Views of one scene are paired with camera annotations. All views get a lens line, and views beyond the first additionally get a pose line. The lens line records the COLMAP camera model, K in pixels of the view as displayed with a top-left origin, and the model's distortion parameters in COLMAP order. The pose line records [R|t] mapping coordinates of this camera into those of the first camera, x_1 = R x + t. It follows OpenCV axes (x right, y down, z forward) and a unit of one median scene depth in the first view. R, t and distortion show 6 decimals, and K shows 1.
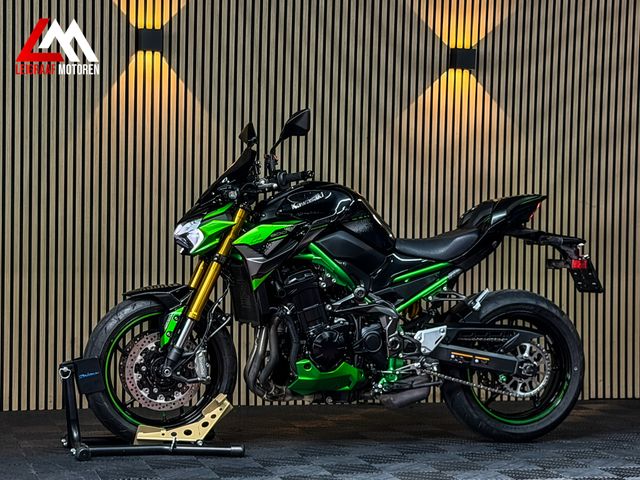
lens RADIAL K [[1447.3, 0, 314.6], [0, 1447.3, 250.1], [0, 0, 1]] dist [0.134411, 0.000000]
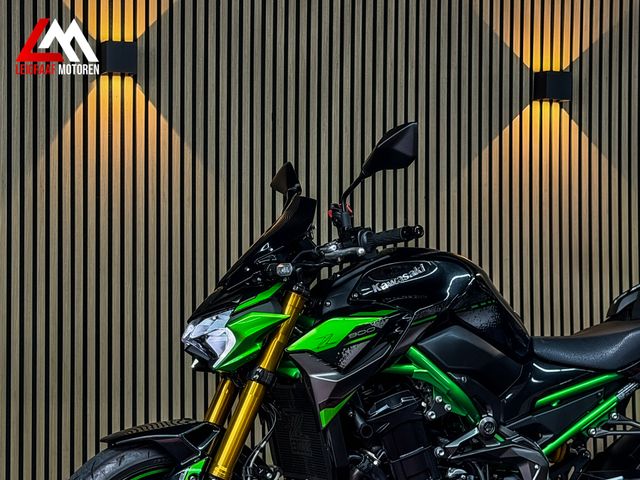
lens RADIAL K [[1447.3, 0, 315.8], [0, 1447.3, 258.8], [0, 0, 1]] dist [0.134411, 0.000000]
pose [[0.998061, -0.019897, 0.058979, -0.074854], [0.023841, 0.997473, -0.066934, -0.001849], [-0.057498, 0.068211, 0.996013, 0.377868]]
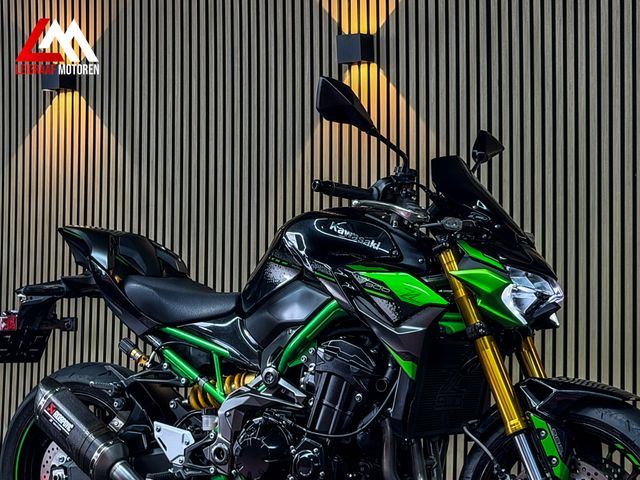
lens RADIAL K [[1448.4, 0, 322.9], [0, 1448.4, 237.7], [0, 0, 1]] dist [0.137524, 0.000000]
pose [[0.672015, -0.045306, -0.739151, 0.529636], [-0.010715, 0.997427, -0.070879, 0.012845], [0.740460, 0.055551, 0.669800, 0.569079]]
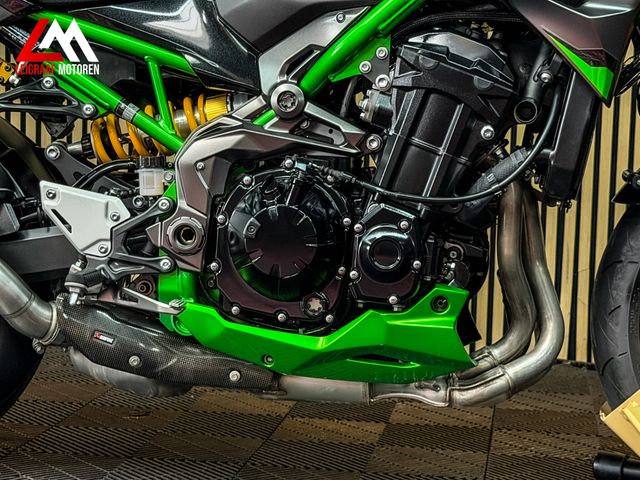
lens RADIAL K [[1448.4, 0, 337.2], [0, 1448.4, 243.4], [0, 0, 1]] dist [0.137524, 0.000000]
pose [[0.913487, 0.047005, -0.404144, 0.200724], [-0.017090, 0.996860, 0.077313, 0.036339], [0.406509, -0.063718, 0.911422, 0.654929]]
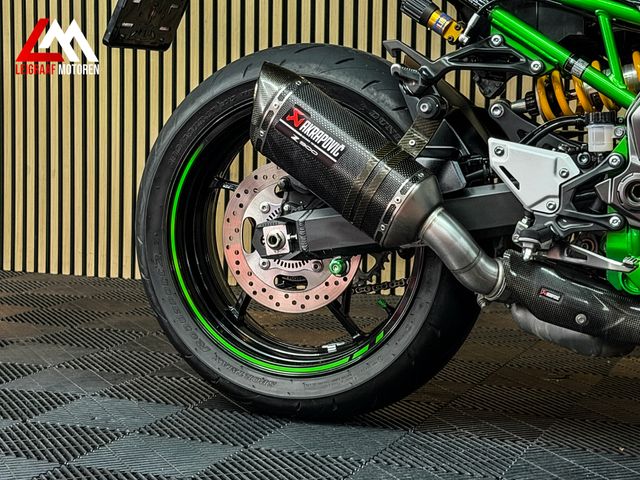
lens RADIAL K [[1448.4, 0, 321.3], [0, 1448.4, 243.0], [0, 0, 1]] dist [0.137524, 0.000000]
pose [[0.790328, 0.063187, -0.609416, 0.176182], [-0.005977, 0.995416, 0.095458, 0.041914], [0.612654, -0.071800, 0.787083, 0.641303]]
